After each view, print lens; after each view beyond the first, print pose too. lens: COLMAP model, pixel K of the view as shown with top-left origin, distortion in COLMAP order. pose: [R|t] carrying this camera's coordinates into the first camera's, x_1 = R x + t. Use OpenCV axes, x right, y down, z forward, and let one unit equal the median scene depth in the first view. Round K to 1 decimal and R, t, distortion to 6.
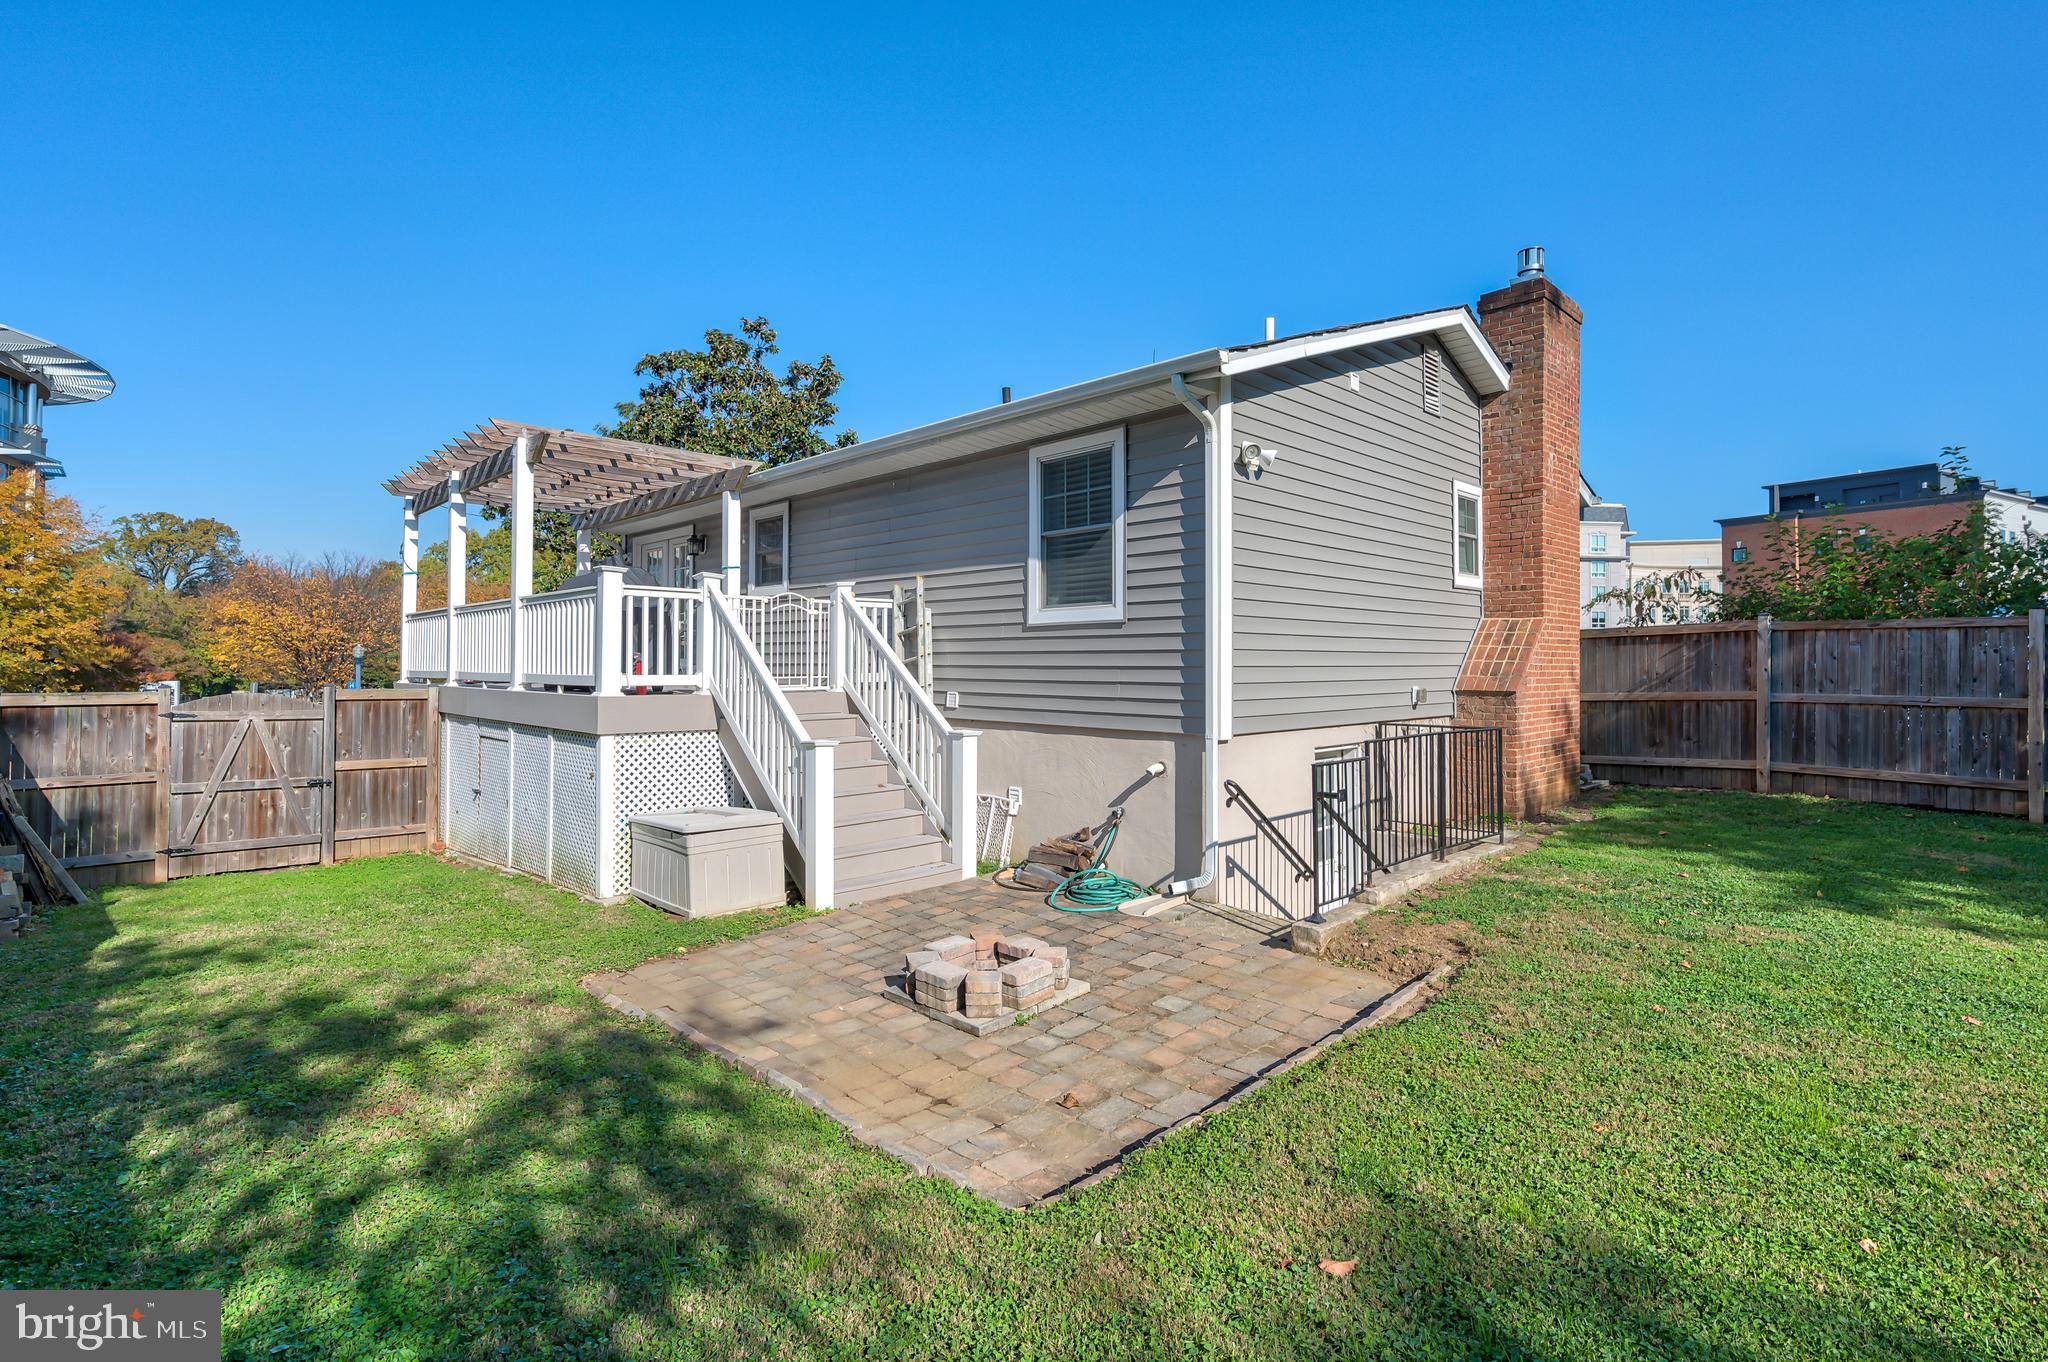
lens RADIAL K [[965.0, 0, 1024.7], [0, 965.0, 631.5], [0, 0, 1]] dist [0.014679, -0.000211]
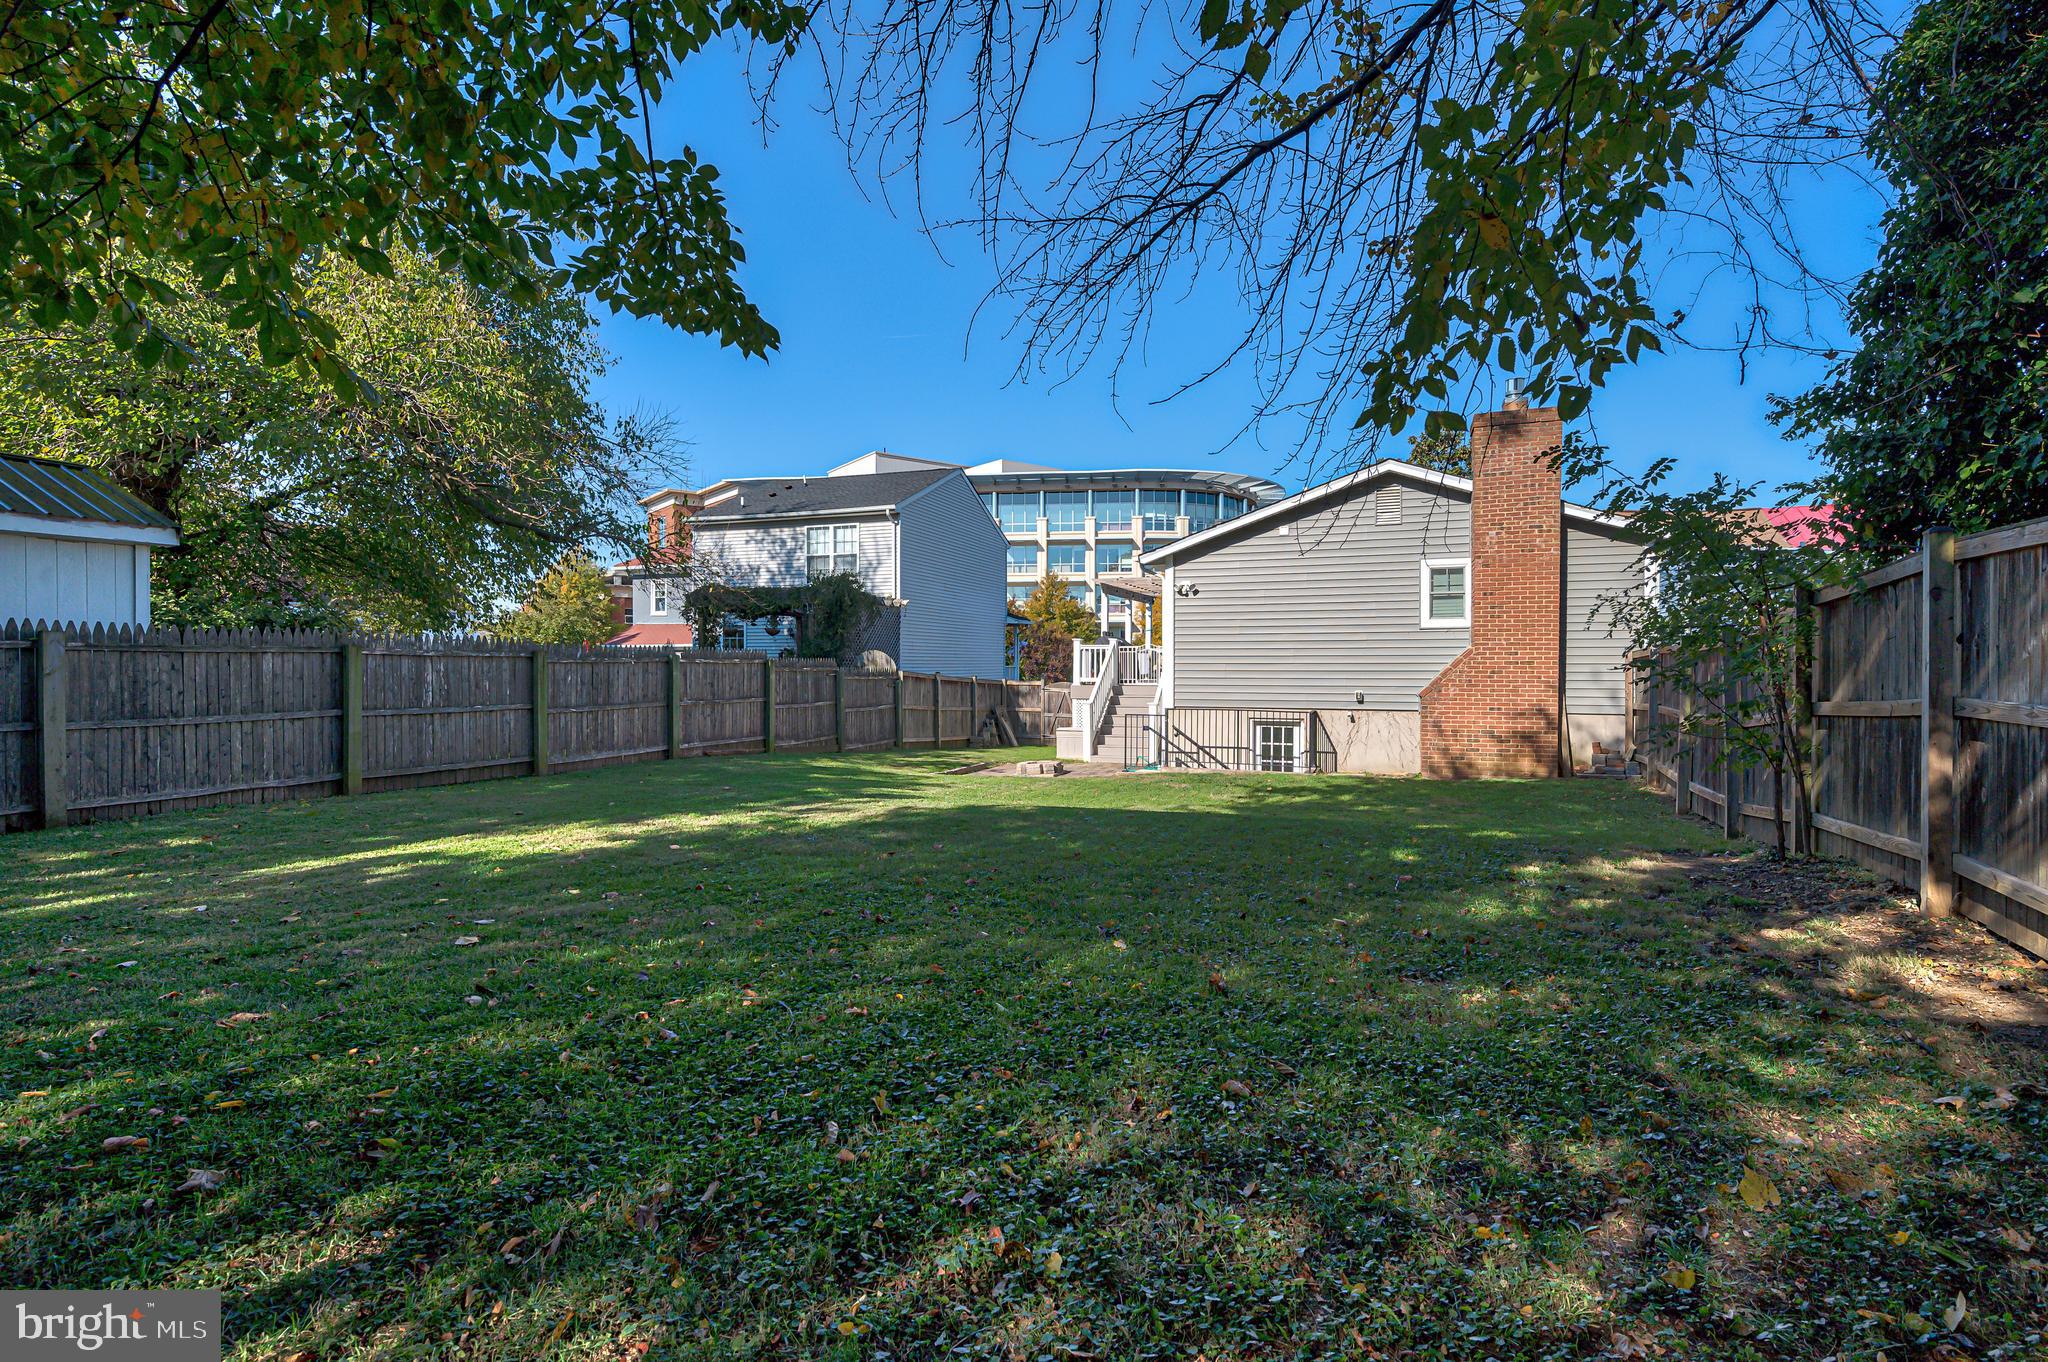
lens RADIAL K [[965.0, 0, 1024.7], [0, 965.0, 631.5], [0, 0, 1]] dist [0.014679, -0.000211]
pose [[0.426551, -0.029417, -0.903985, 1.452451], [0.028072, 0.999420, -0.019276, -0.026994], [0.904028, -0.017154, 0.427130, -0.227919]]
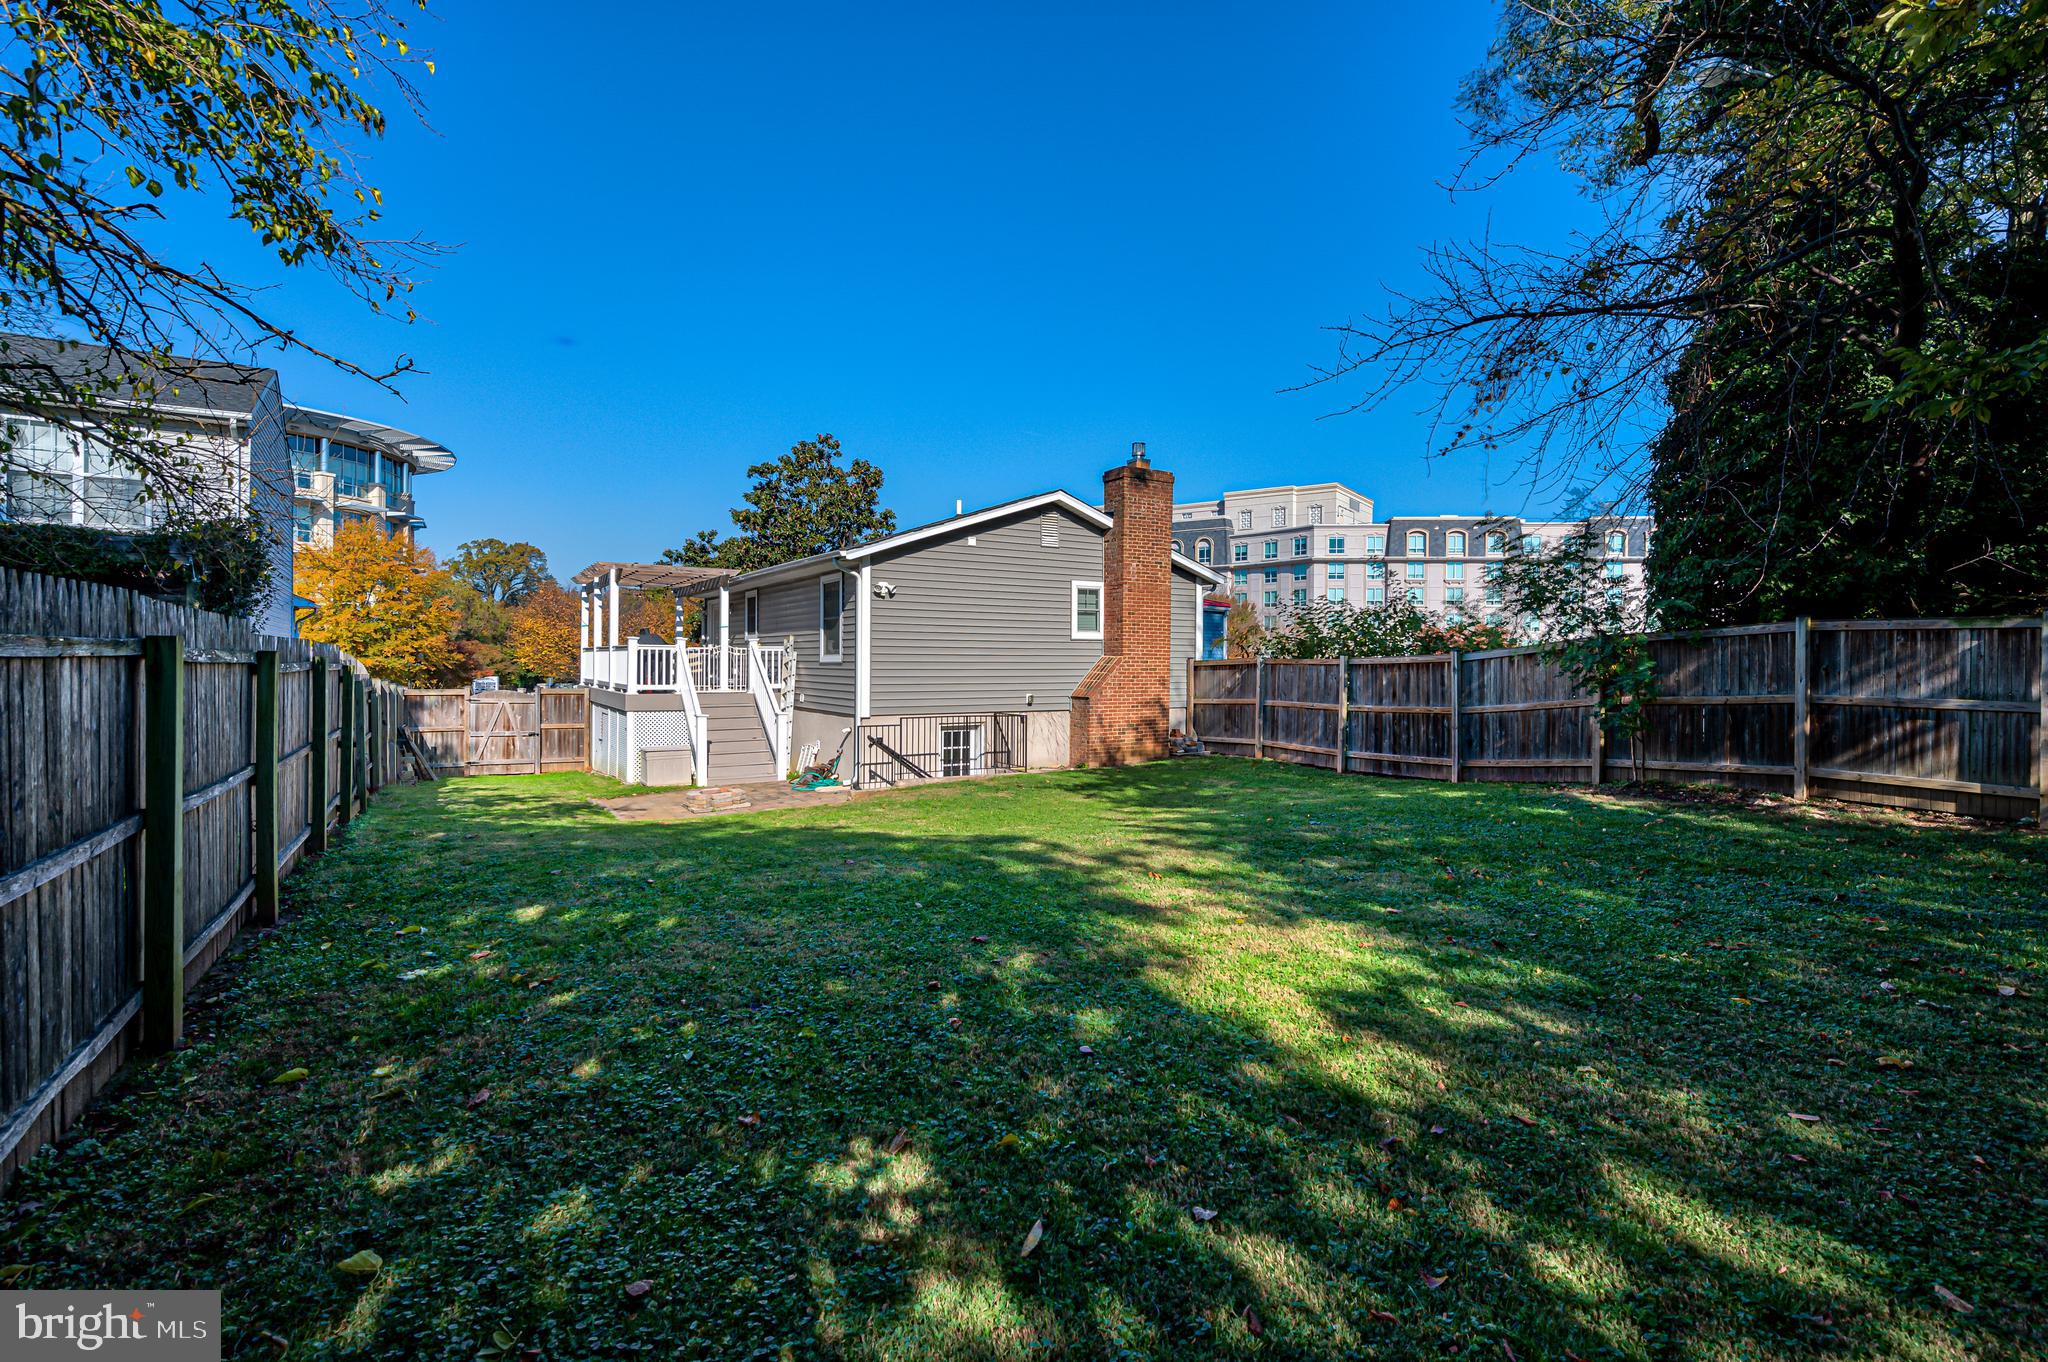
lens RADIAL K [[944.4, 0, 1019.6], [0, 944.4, 644.3], [0, 0, 1]] dist [0.038677, 0.000125]
pose [[0.975467, 0.001655, -0.220139, 0.678439], [0.001348, 0.999908, 0.013492, -0.056482], [0.220141, -0.013458, 0.975375, -0.694147]]
